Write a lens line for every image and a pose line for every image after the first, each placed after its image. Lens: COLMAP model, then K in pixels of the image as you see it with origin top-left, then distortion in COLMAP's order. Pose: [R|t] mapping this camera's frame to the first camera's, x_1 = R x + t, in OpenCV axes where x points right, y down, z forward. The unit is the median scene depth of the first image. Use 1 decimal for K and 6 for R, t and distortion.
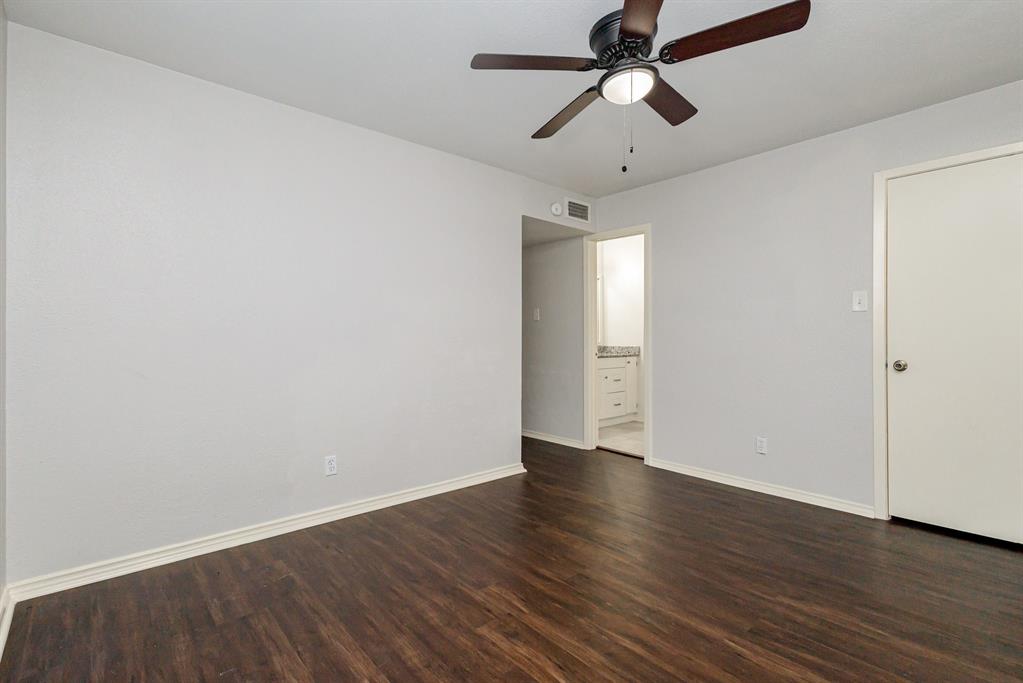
lens RADIAL K [[465.4, 0, 511.2], [0, 465.4, 339.4], [0, 0, 1]] dist [0.006494, -0.001396]
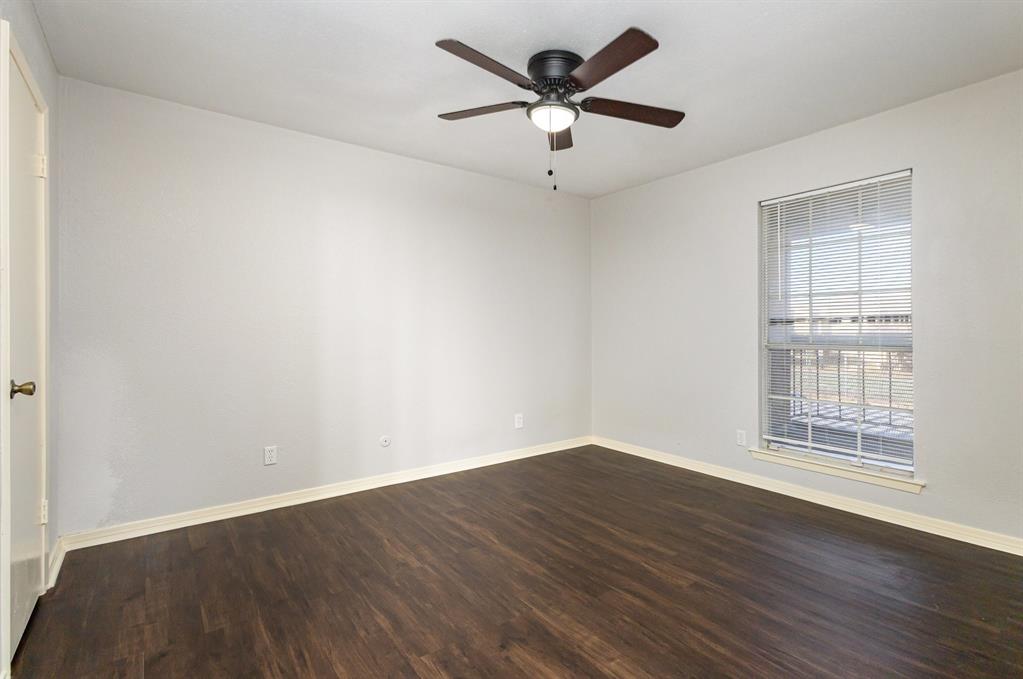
lens RADIAL K [[465.4, 0, 511.8], [0, 465.4, 335.4], [0, 0, 1]] dist [0.006494, -0.001396]
pose [[-0.996836, 0.003226, 0.079424, 0.261974], [0.003861, 0.999962, 0.007834, -0.011719], [-0.079396, 0.008116, -0.996810, 2.145752]]
